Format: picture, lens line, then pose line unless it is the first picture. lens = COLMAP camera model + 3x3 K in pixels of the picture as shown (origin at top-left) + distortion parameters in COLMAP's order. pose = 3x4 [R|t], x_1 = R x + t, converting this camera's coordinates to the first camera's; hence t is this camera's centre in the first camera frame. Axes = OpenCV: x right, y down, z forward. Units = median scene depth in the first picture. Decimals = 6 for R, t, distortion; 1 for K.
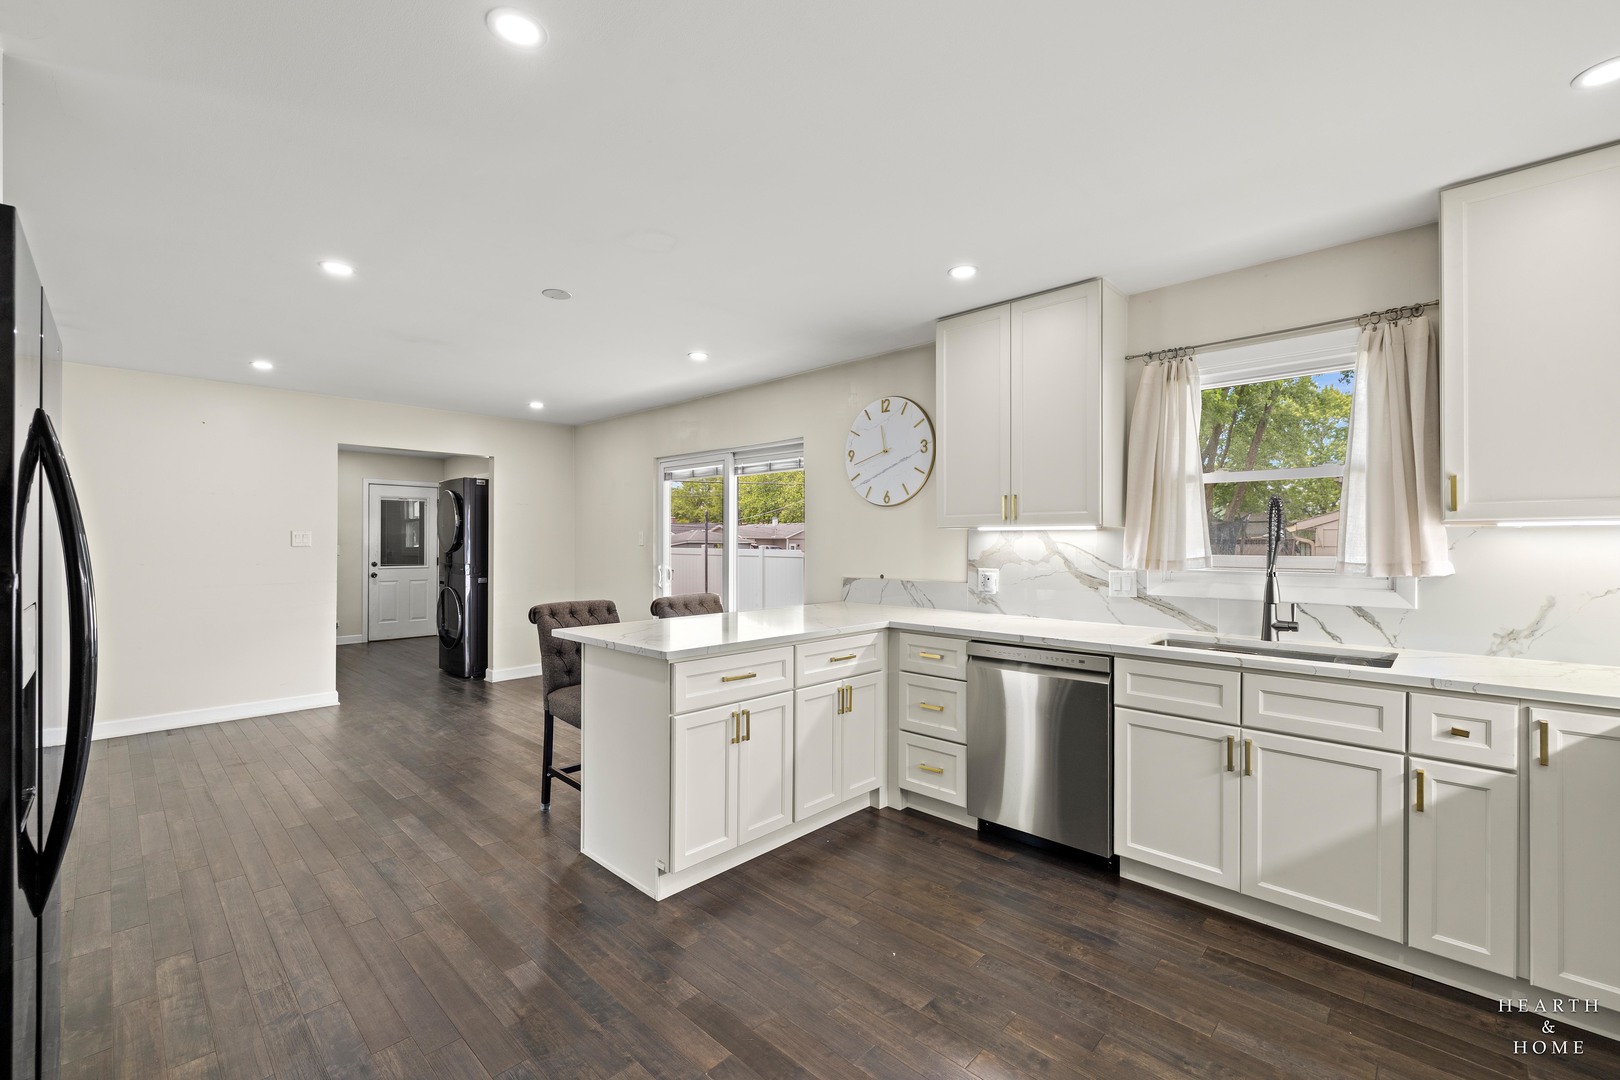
lens RADIAL K [[680.7, 0, 804.3], [0, 680.7, 541.4], [0, 0, 1]] dist [-0.001799, -0.000304]
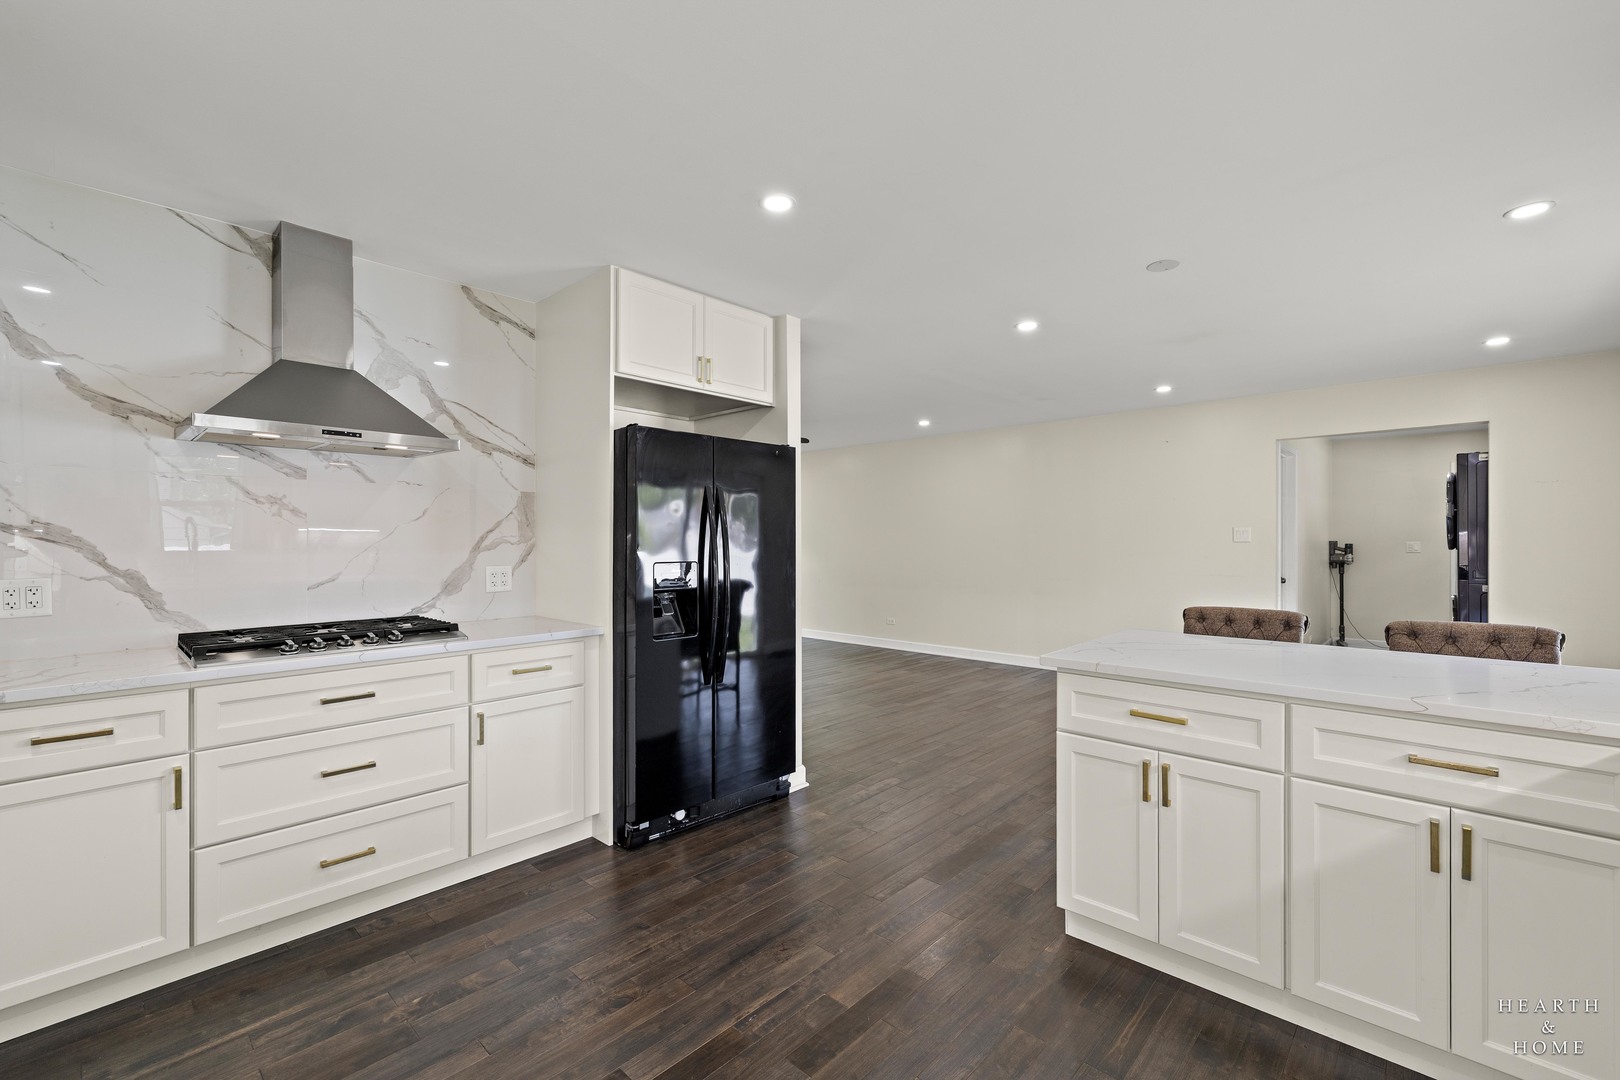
lens RADIAL K [[680.7, 0, 804.3], [0, 680.7, 541.4], [0, 0, 1]] dist [-0.001799, -0.000304]
pose [[0.006428, 0.001011, -0.999979, 0.631283], [0.003059, 0.999995, 0.001031, 0.004996], [0.999975, -0.003066, 0.006425, 0.595682]]
